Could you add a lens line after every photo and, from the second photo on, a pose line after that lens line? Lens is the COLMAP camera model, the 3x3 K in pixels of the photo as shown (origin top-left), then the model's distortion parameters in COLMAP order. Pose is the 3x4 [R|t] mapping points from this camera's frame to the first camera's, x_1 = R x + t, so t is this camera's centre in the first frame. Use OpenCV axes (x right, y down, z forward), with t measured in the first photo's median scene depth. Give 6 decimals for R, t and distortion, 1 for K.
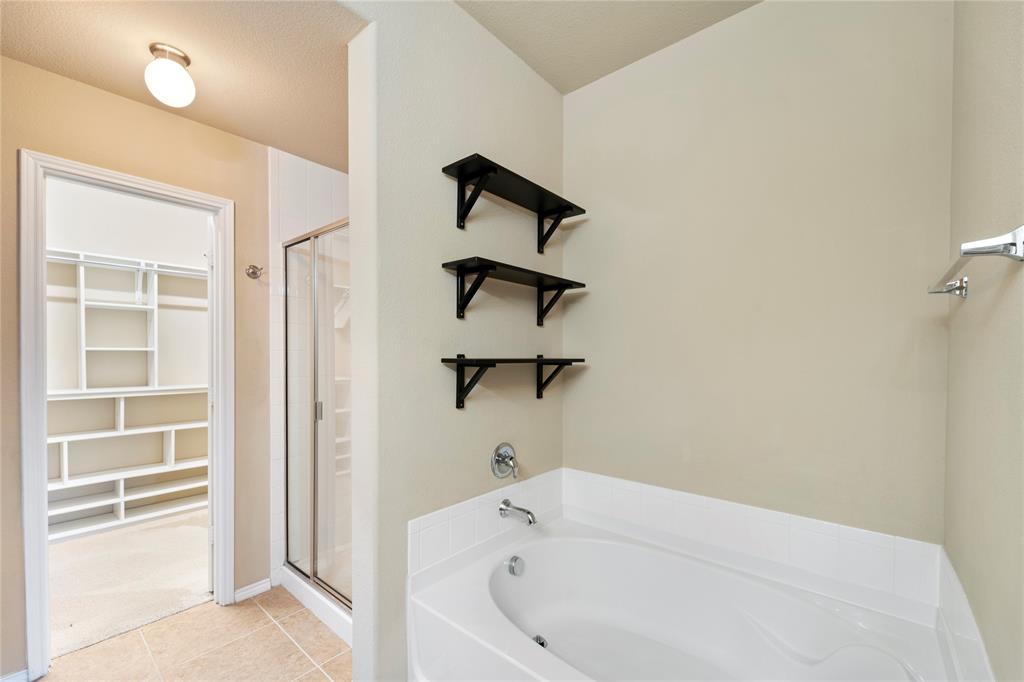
lens RADIAL K [[422.2, 0, 509.5], [0, 422.2, 359.1], [0, 0, 1]] dist [0.002219, -0.000183]
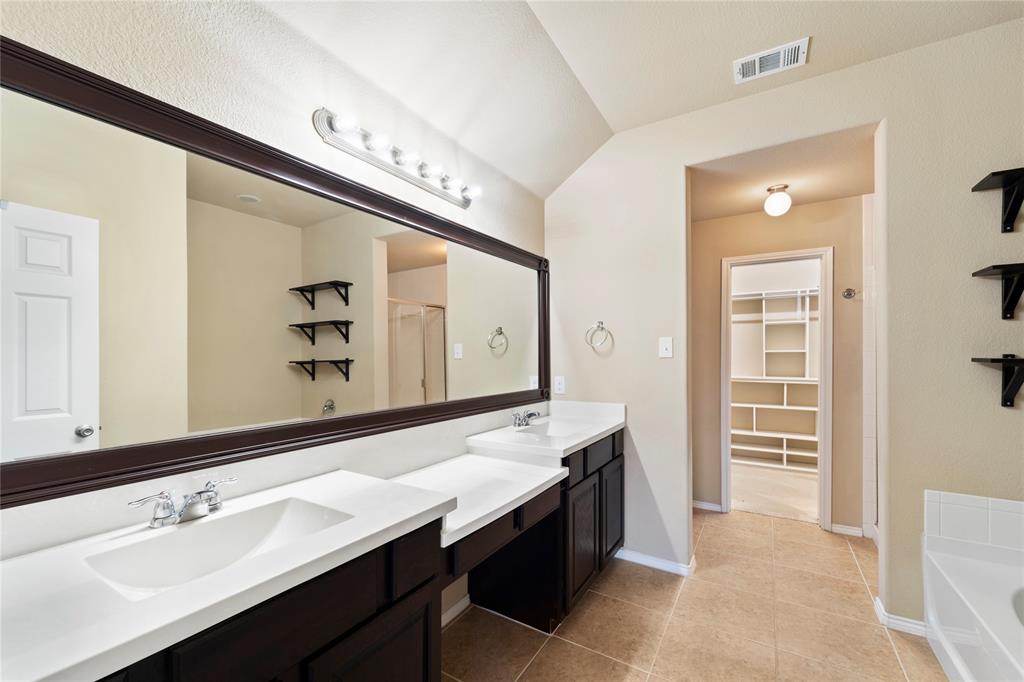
lens RADIAL K [[422.2, 0, 509.5], [0, 422.2, 359.1], [0, 0, 1]] dist [0.002219, -0.000183]
pose [[0.163983, 0.010270, -0.986410, 0.425816], [-0.011247, 0.999900, 0.008540, 0.002940], [0.986399, 0.009693, 0.164082, -0.222285]]
